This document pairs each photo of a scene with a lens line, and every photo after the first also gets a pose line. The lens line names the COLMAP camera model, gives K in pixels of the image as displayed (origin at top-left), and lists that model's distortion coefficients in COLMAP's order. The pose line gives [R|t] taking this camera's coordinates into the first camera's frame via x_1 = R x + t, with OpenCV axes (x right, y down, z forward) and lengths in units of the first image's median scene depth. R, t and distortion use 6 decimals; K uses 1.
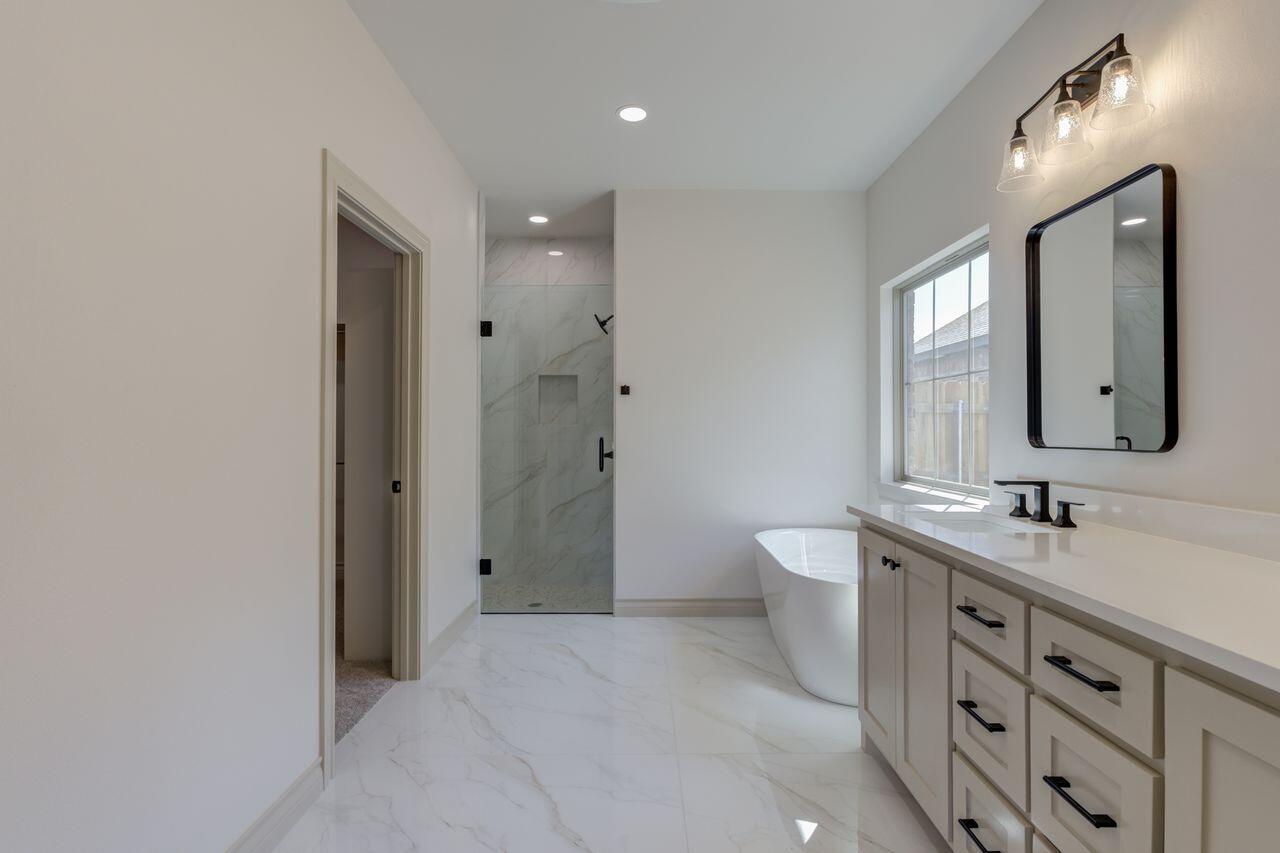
lens RADIAL K [[640.5, 0, 640.4], [0, 640.5, 422.2], [0, 0, 1]] dist [-0.002558, -0.000364]
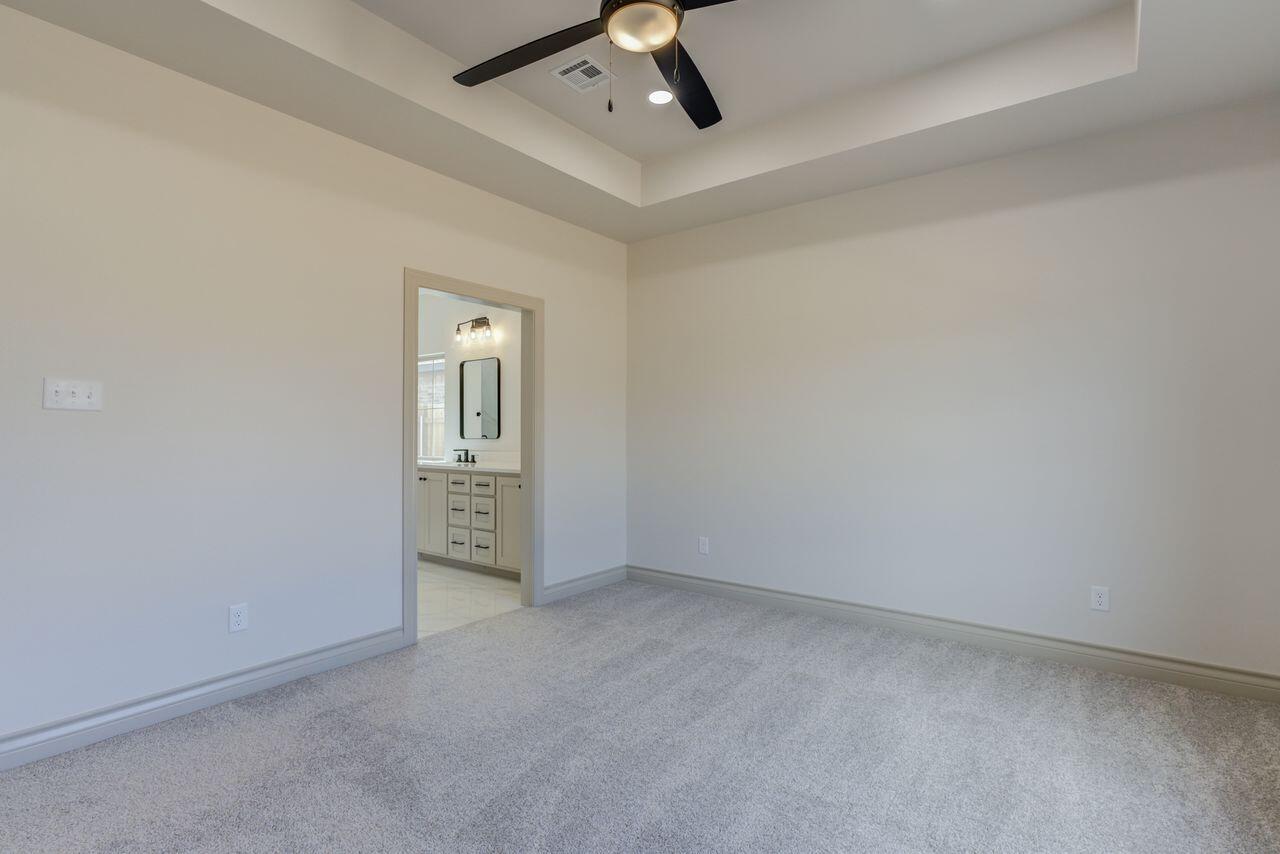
lens RADIAL K [[640.5, 0, 640.4], [0, 640.5, 422.7], [0, 0, 1]] dist [-0.002558, -0.000364]
pose [[0.623509, 0.006549, 0.781789, -1.242009], [-0.007004, 0.999972, -0.002790, -0.033267], [-0.781785, -0.003736, 0.623537, -1.555407]]
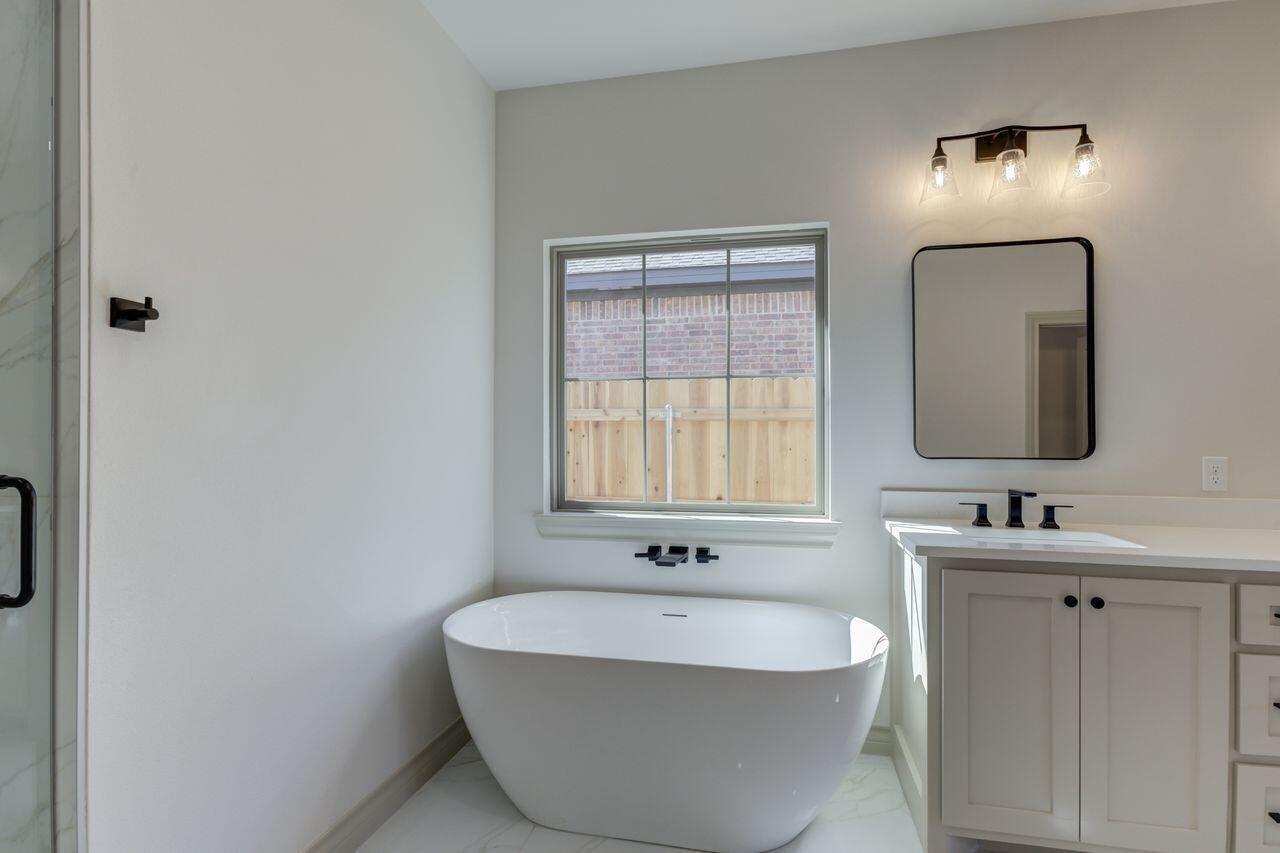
lens RADIAL K [[605.4, 0, 640.0], [0, 605.4, 426.5], [0, 0, 1]] dist [-0.000211, -0.000180]
pose [[0.175867, 0.007949, 0.984382, -0.484237], [-0.009998, 0.999930, -0.006289, -0.001438], [-0.984363, -0.008736, 0.175934, 1.409850]]
